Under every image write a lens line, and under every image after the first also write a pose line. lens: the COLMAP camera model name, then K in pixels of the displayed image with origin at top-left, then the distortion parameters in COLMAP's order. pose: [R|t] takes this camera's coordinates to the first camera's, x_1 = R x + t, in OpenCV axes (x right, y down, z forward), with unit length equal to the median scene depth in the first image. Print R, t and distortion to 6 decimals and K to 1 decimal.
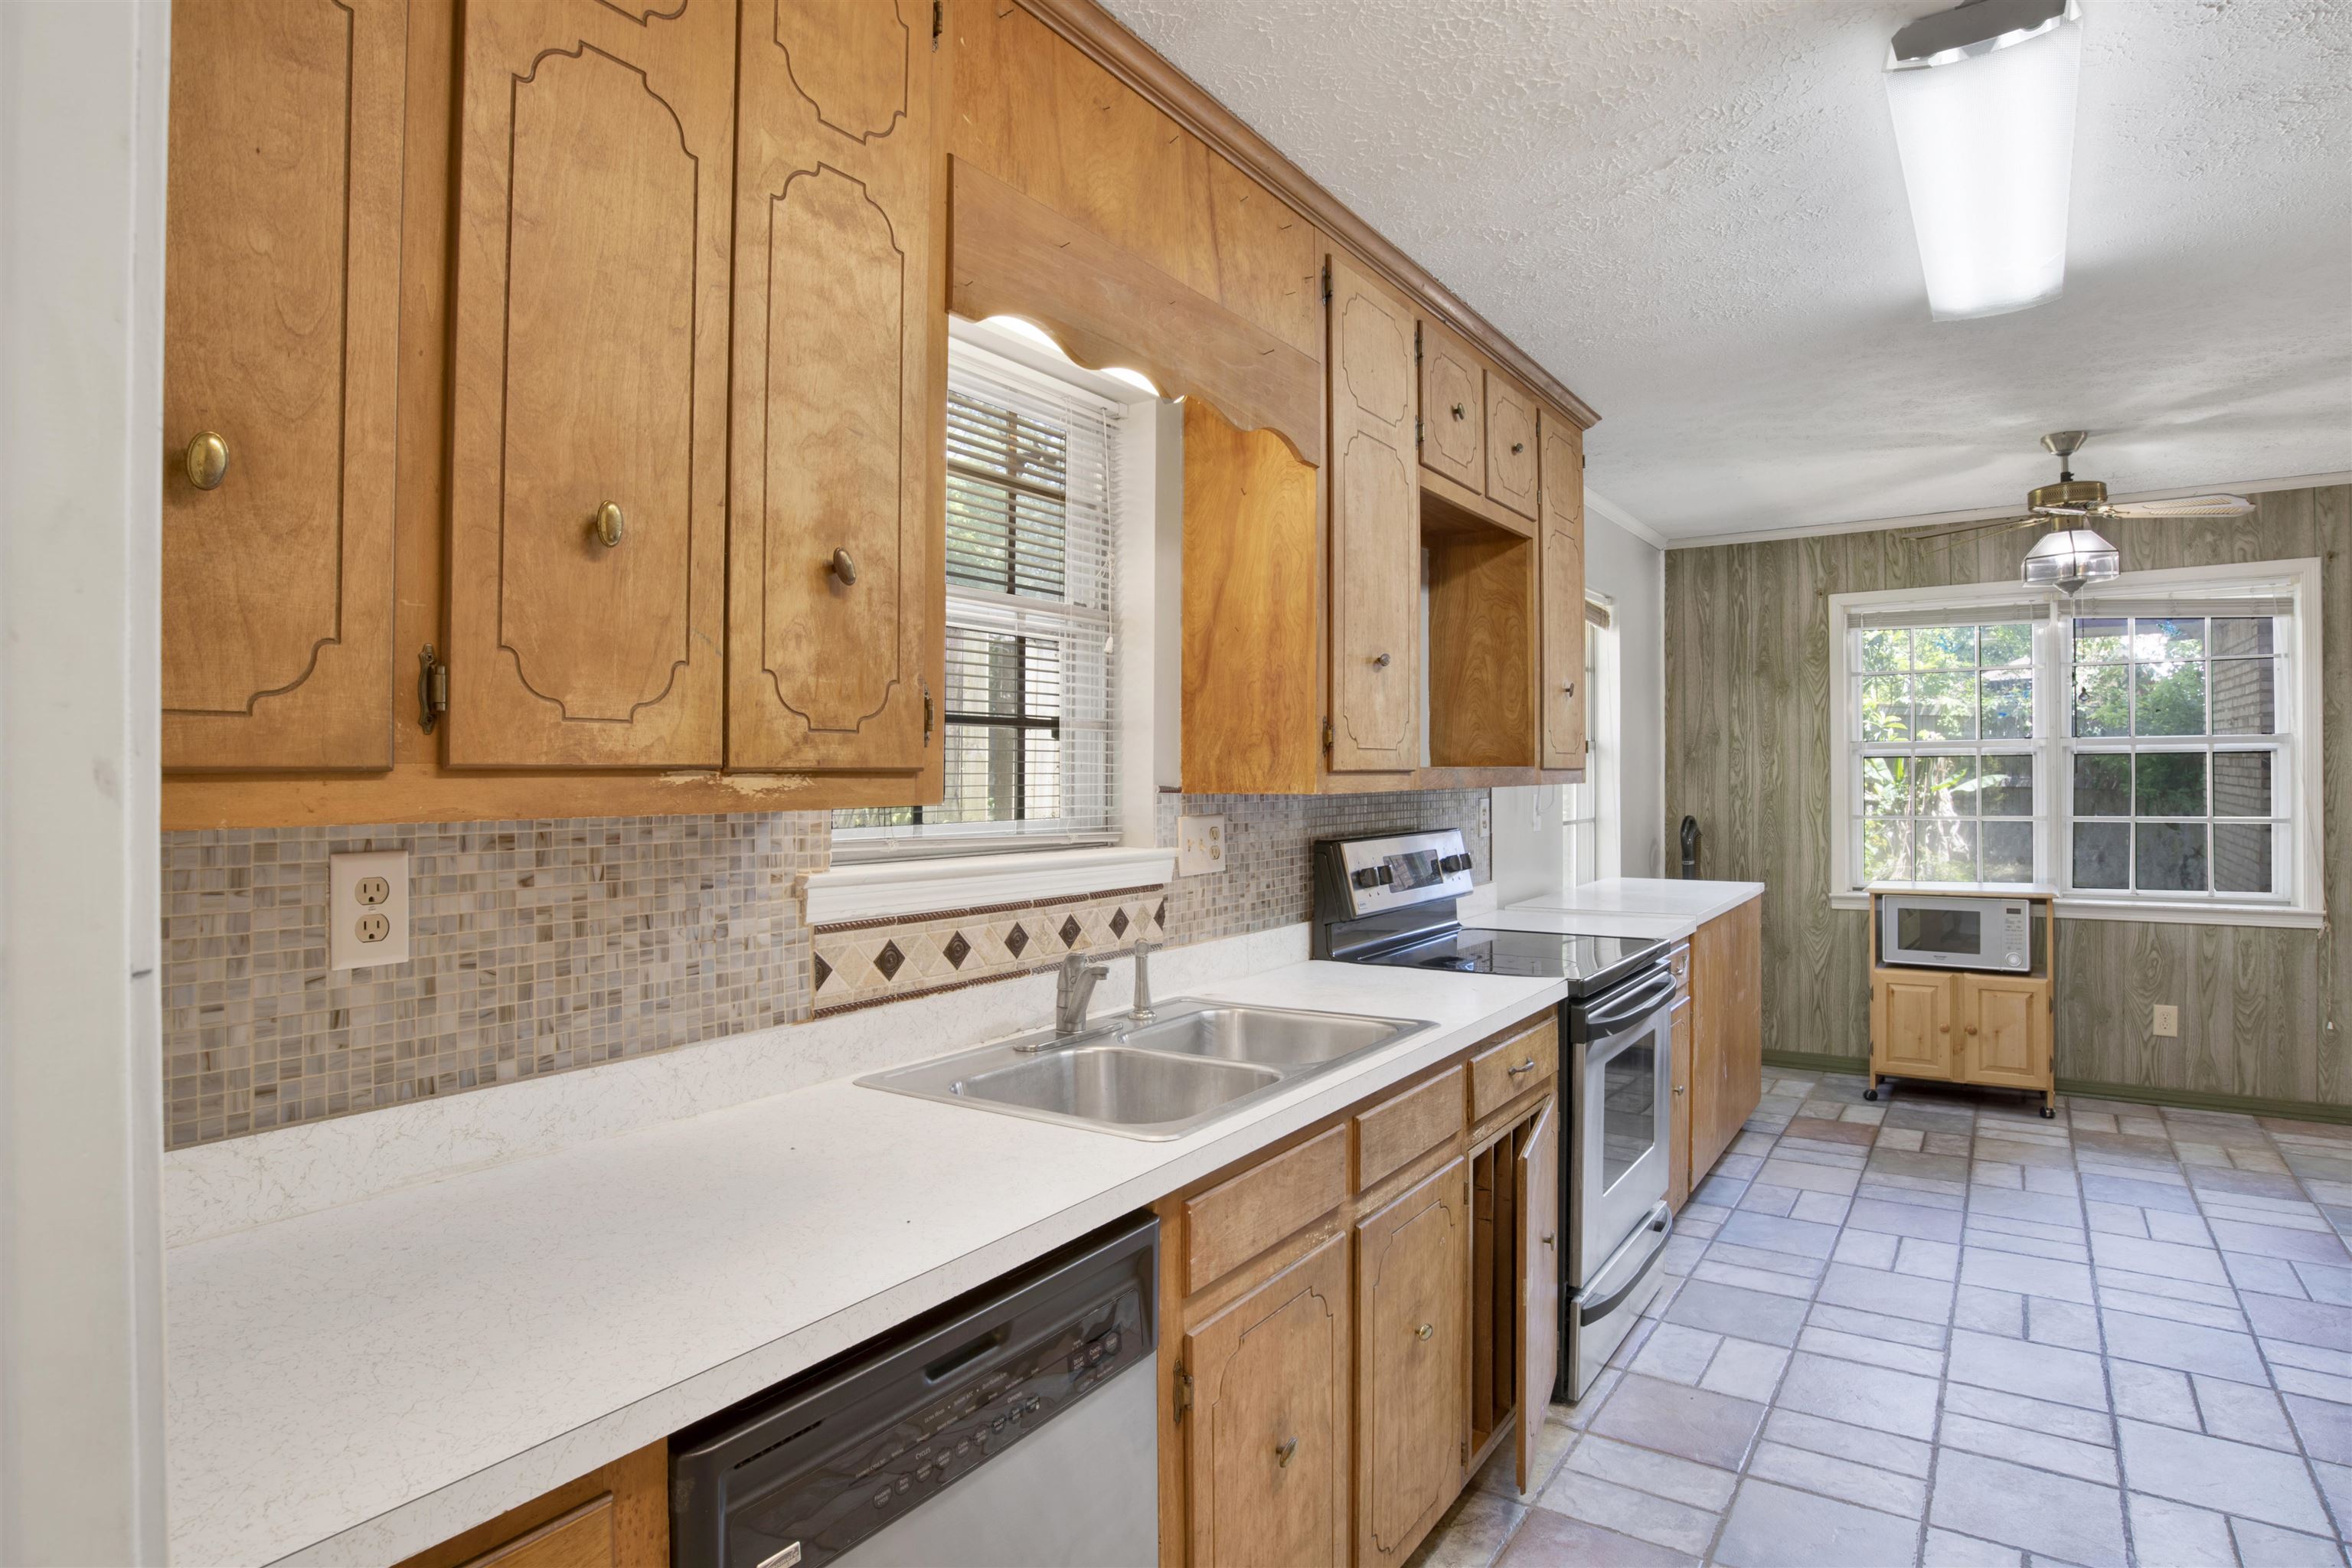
lens RADIAL K [[1248.5, 0, 1189.8], [0, 1248.5, 774.7], [0, 0, 1]] dist [-0.064972, 0.024622]
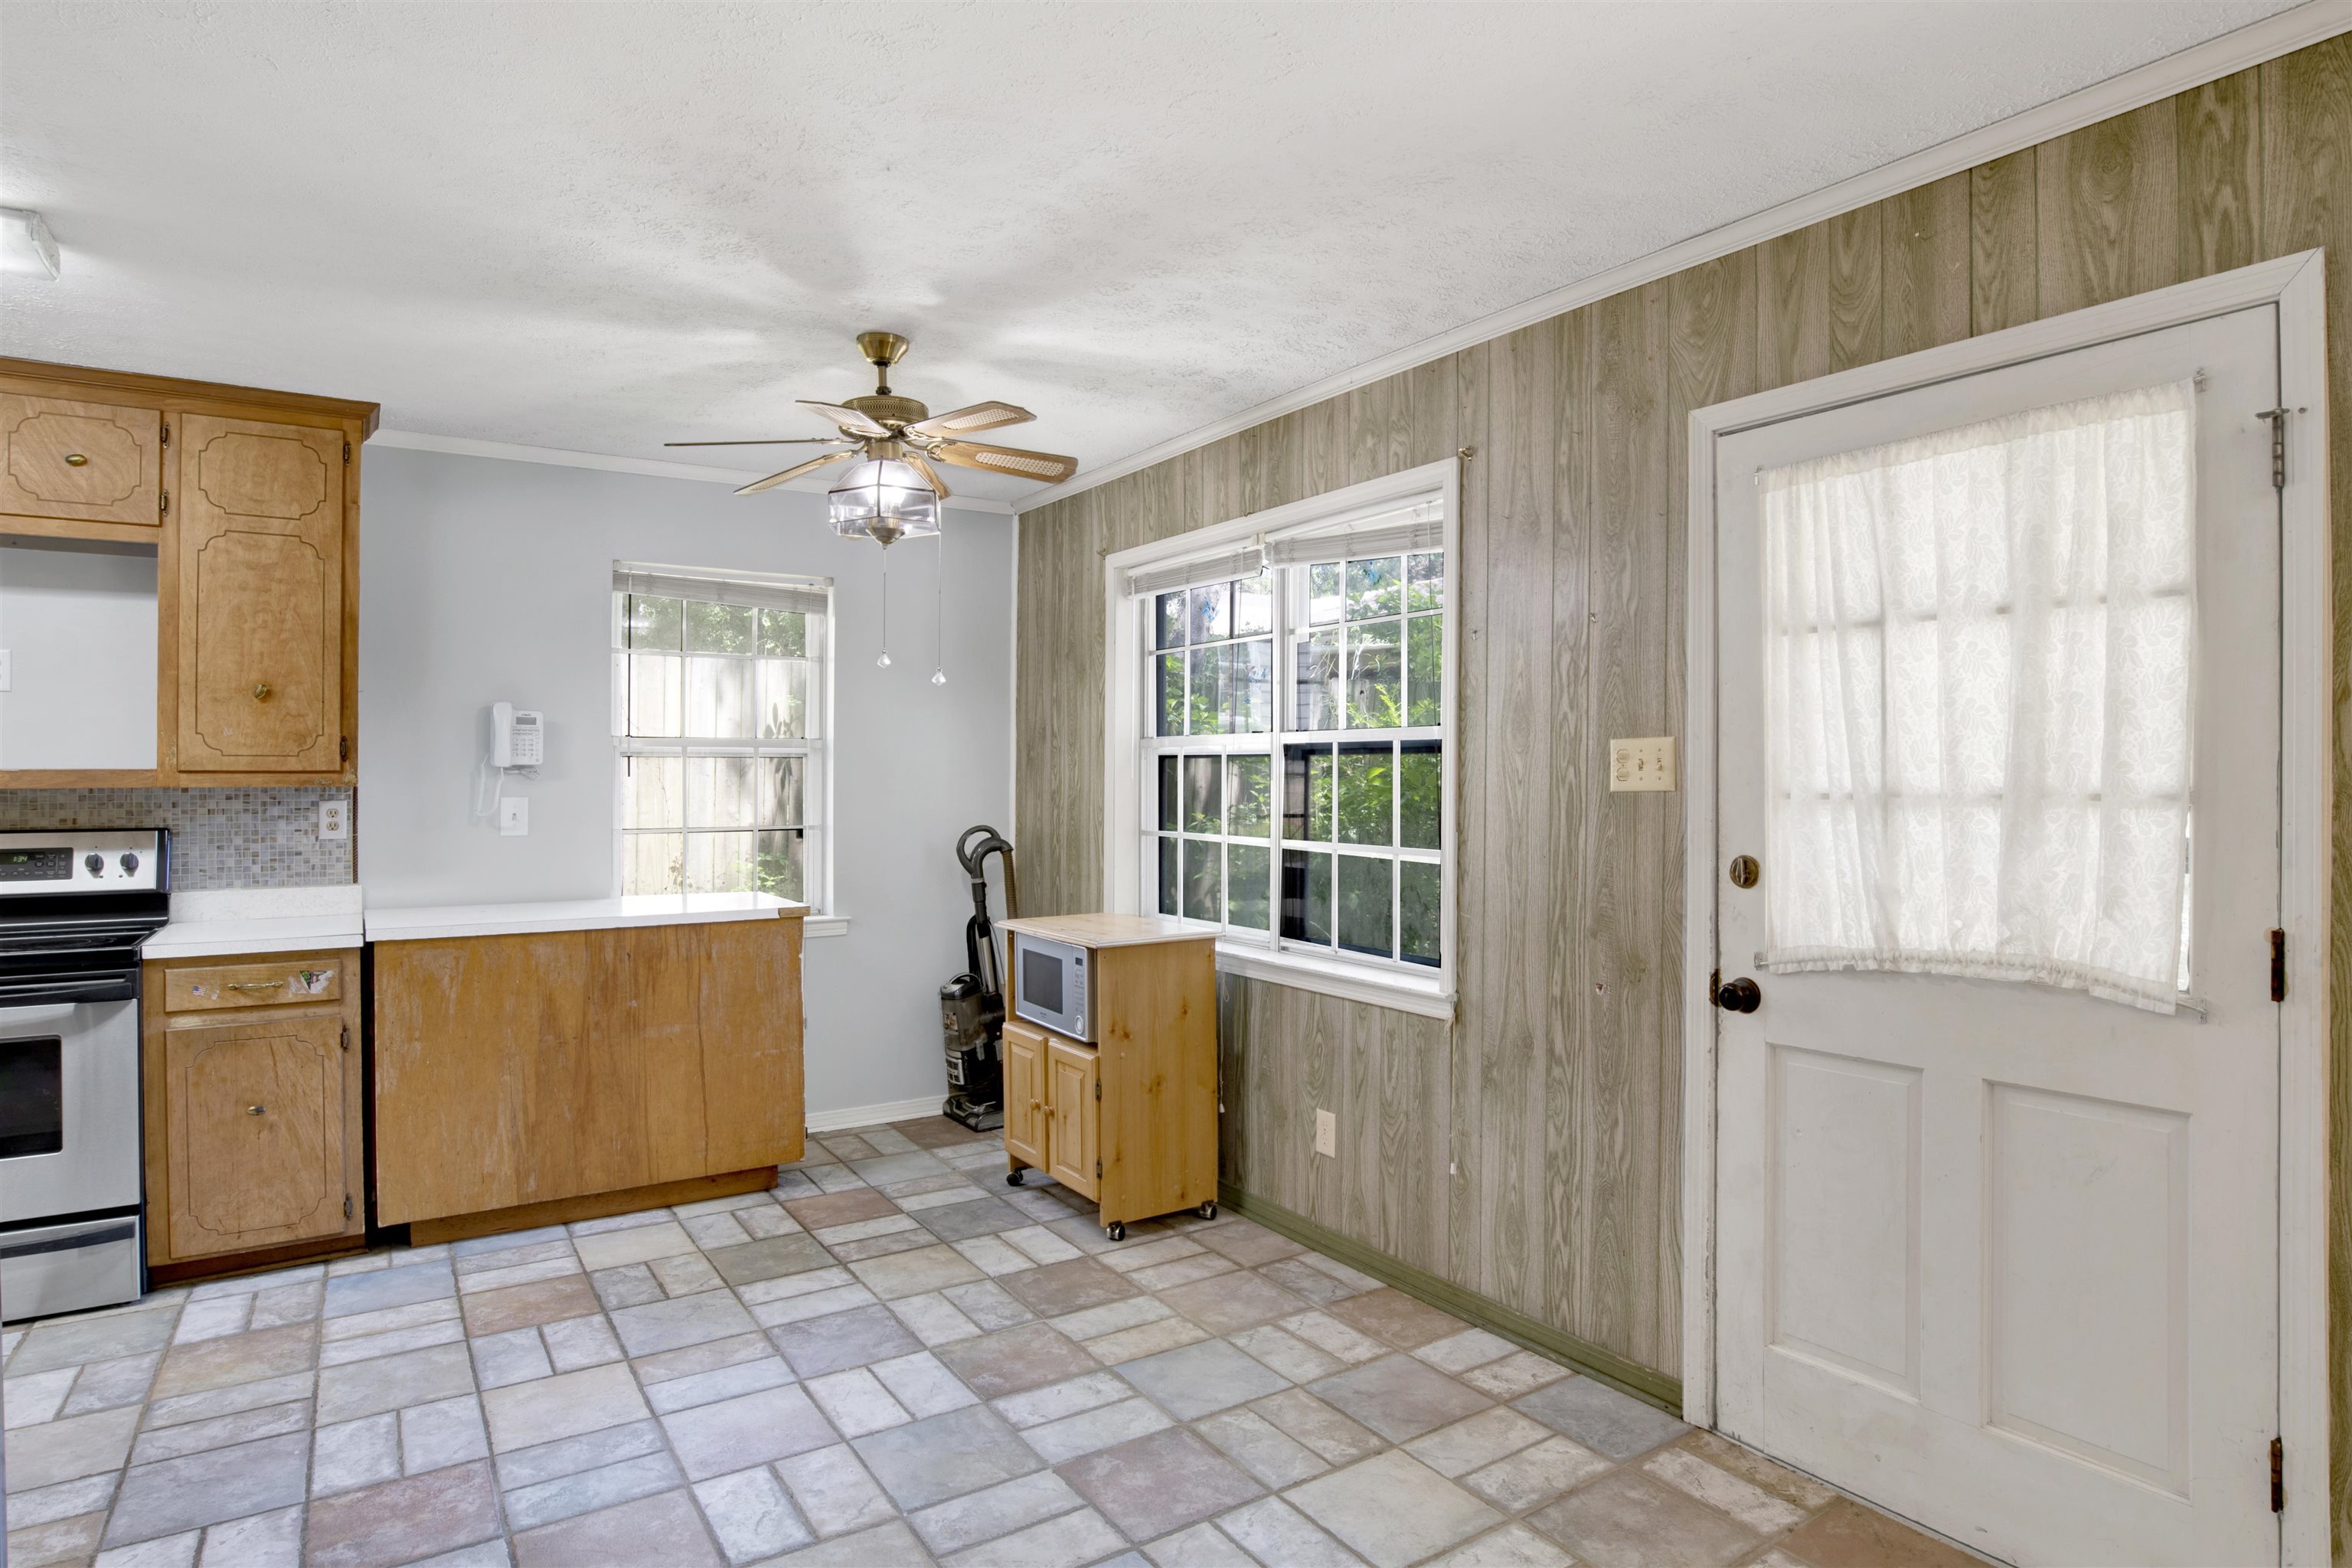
lens RADIAL K [[1271.9, 0, 1193.2], [0, 1271.9, 768.7], [0, 0, 1]] dist [-0.073226, 0.026010]
pose [[0.922590, 0.005886, -0.385738, 1.039724], [-0.005931, 0.999982, 0.001073, -0.009478], [0.385737, 0.001298, 0.922608, 0.294985]]
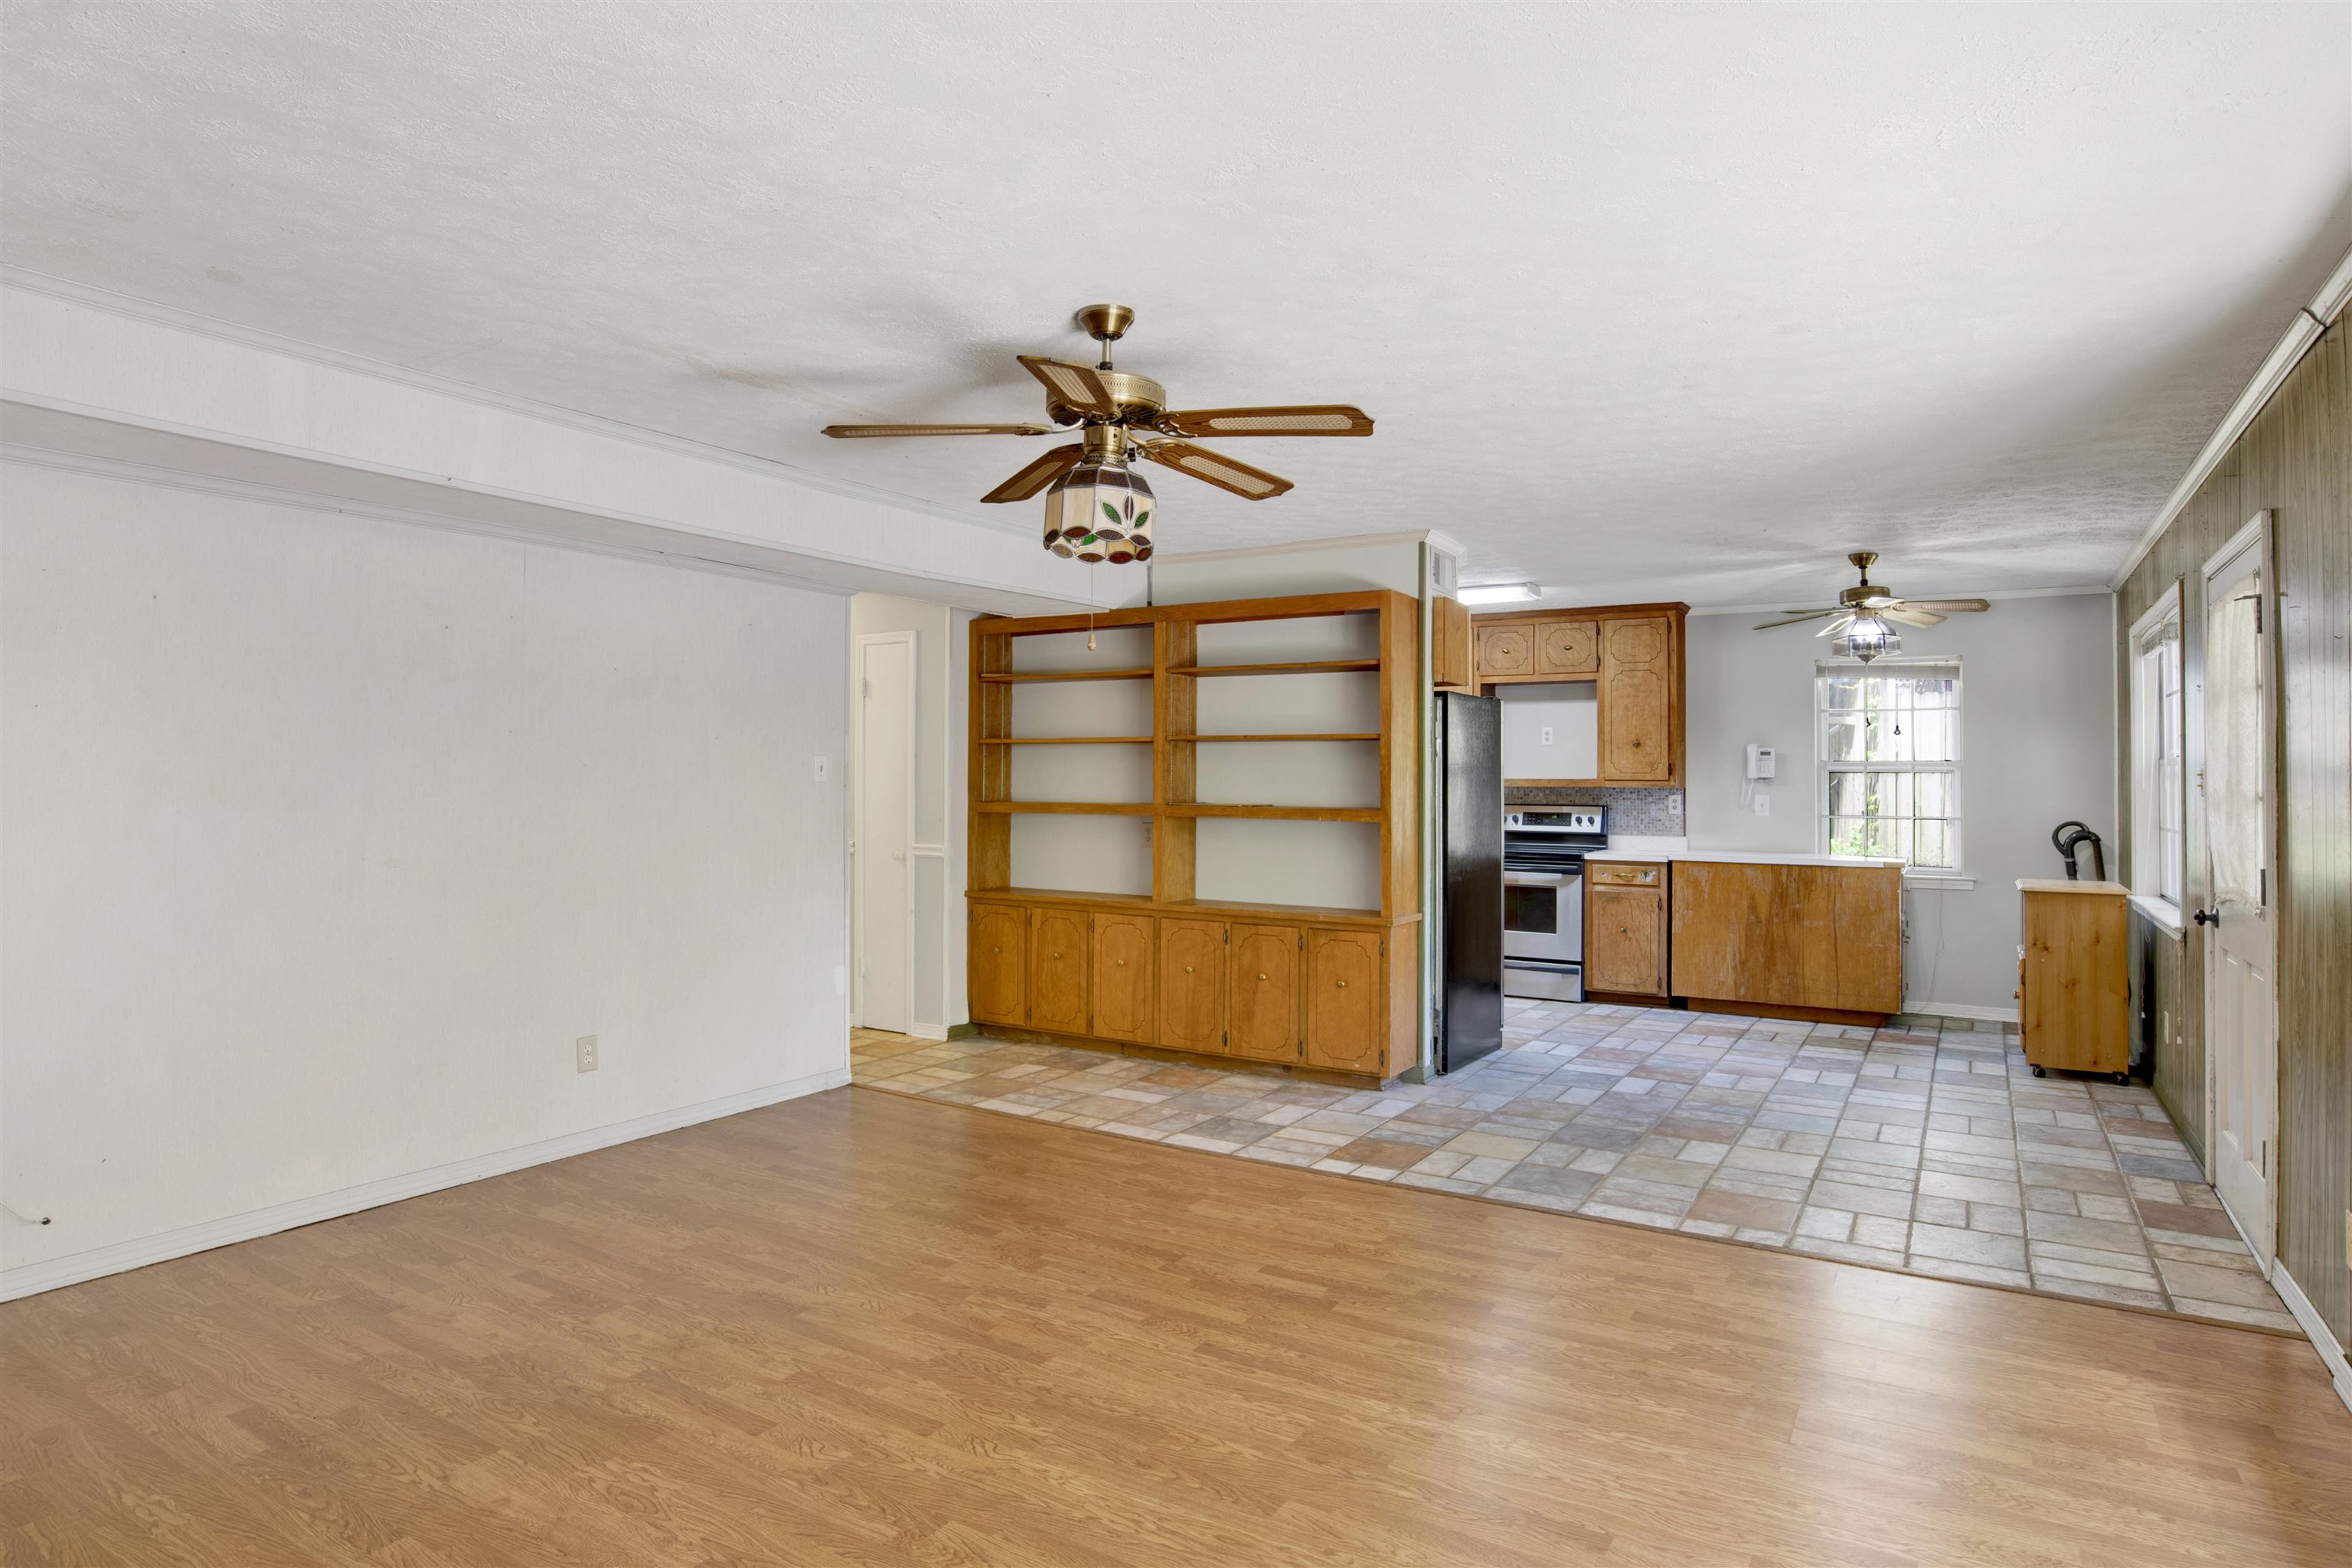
lens RADIAL K [[1271.9, 0, 1193.2], [0, 1271.9, 768.7], [0, 0, 1]] dist [-0.073226, 0.026010]
pose [[0.037389, 0.000303, -0.999301, 1.883543], [-0.006168, 0.999981, 0.000073, -0.015200], [0.999282, 0.006161, 0.037390, 0.117199]]
